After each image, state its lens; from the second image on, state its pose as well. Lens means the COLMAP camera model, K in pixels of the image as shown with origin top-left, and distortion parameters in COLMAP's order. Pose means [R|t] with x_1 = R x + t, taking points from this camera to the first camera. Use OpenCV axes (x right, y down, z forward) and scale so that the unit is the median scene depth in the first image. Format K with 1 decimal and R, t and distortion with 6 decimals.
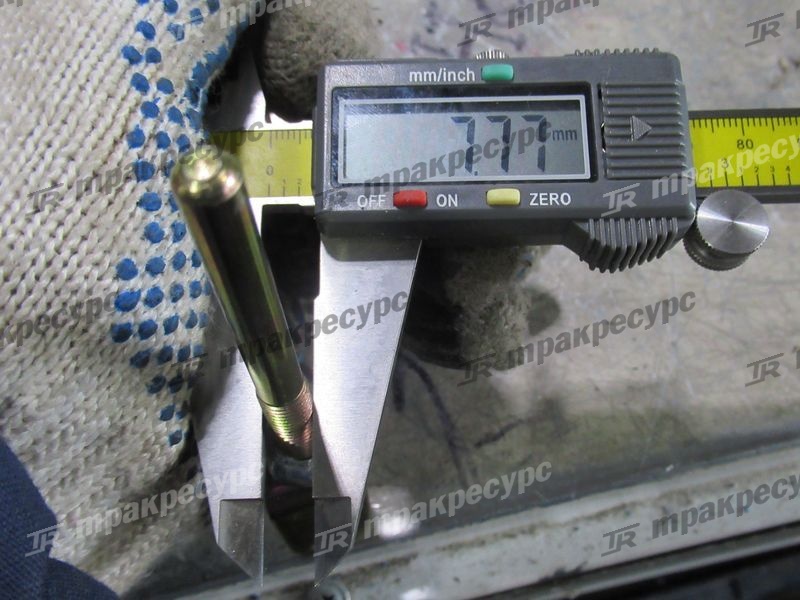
lens RADIAL K [[843.7, 0, 400.0], [0, 843.7, 300.0], [0, 0, 1]] dist [0.039993, 0.015766]
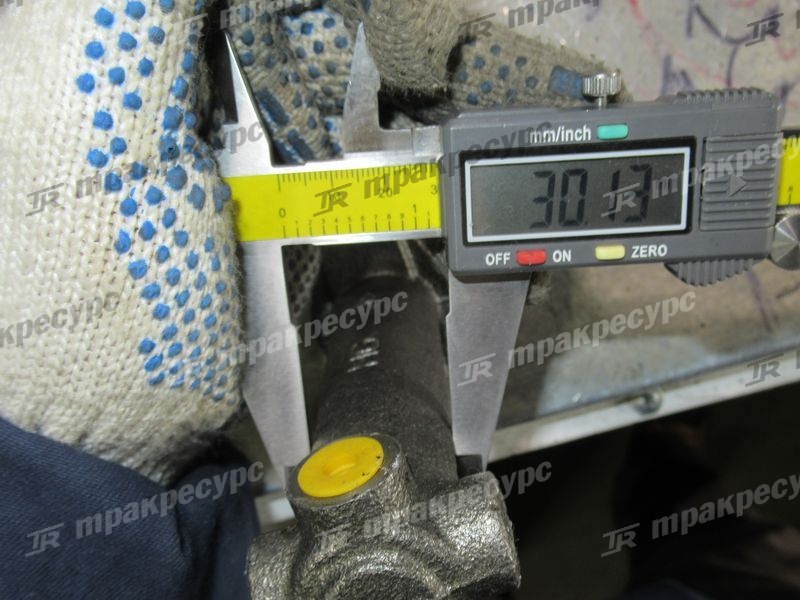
lens RADIAL K [[843.7, 0, 400.0], [0, 843.7, 300.0], [0, 0, 1]] dist [0.039993, 0.015766]
pose [[0.998074, -0.061546, 0.007807, -0.179863], [0.045286, 0.808778, 0.586368, -0.755749], [-0.042403, -0.584885, 0.810007, 0.012867]]
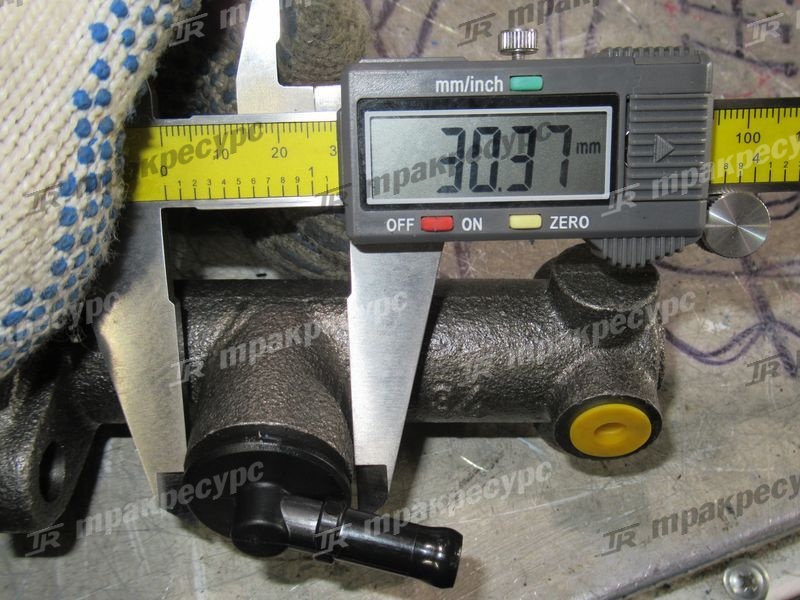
lens RADIAL K [[843.7, 0, 400.0], [0, 843.7, 300.0], [0, 0, 1]] dist [0.039993, 0.015766]
pose [[0.999352, -0.020235, 0.029757, -0.065774], [0.004077, 0.885275, 0.465050, -0.512395], [-0.035753, -0.464627, 0.884784, 0.026244]]
